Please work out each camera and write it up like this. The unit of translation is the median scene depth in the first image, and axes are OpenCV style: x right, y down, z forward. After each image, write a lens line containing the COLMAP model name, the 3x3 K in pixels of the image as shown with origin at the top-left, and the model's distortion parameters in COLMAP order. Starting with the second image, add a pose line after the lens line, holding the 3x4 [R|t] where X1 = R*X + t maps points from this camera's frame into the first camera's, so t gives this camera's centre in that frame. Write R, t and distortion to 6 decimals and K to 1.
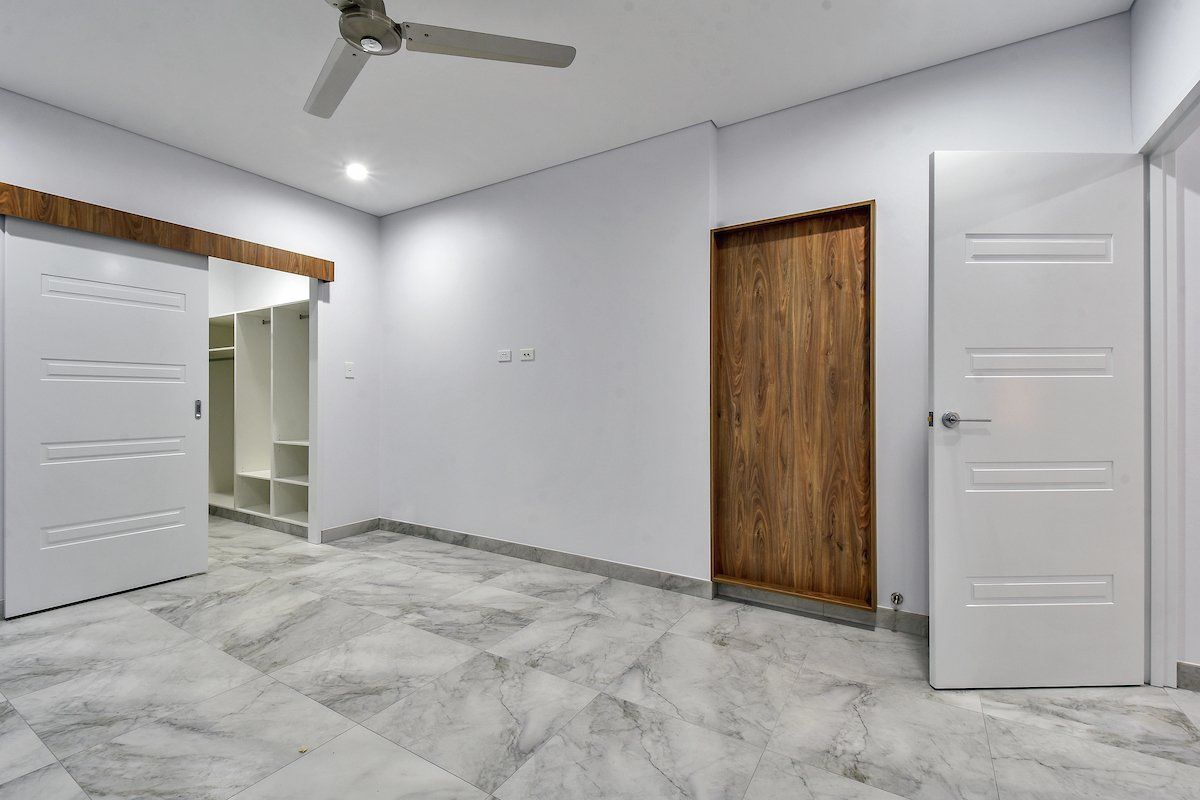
lens RADIAL K [[526.6, 0, 584.0], [0, 526.6, 409.5], [0, 0, 1]] dist [0.014455, -0.012951]
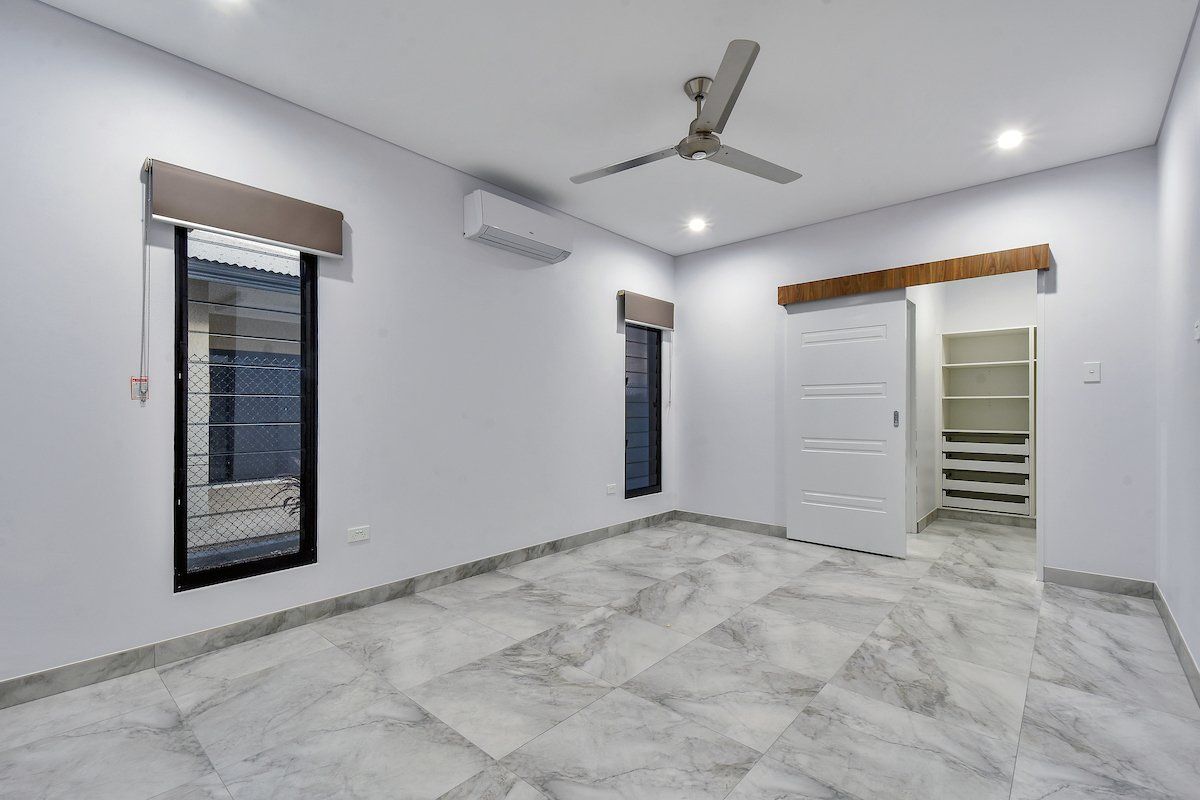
lens RADIAL K [[526.6, 0, 584.0], [0, 526.6, 409.5], [0, 0, 1]] dist [0.014455, -0.012951]
pose [[-0.197827, -0.002240, -0.980234, 0.674962], [-0.019212, 0.999814, 0.001592, -0.010130], [0.980049, 0.019147, -0.197833, 0.640269]]
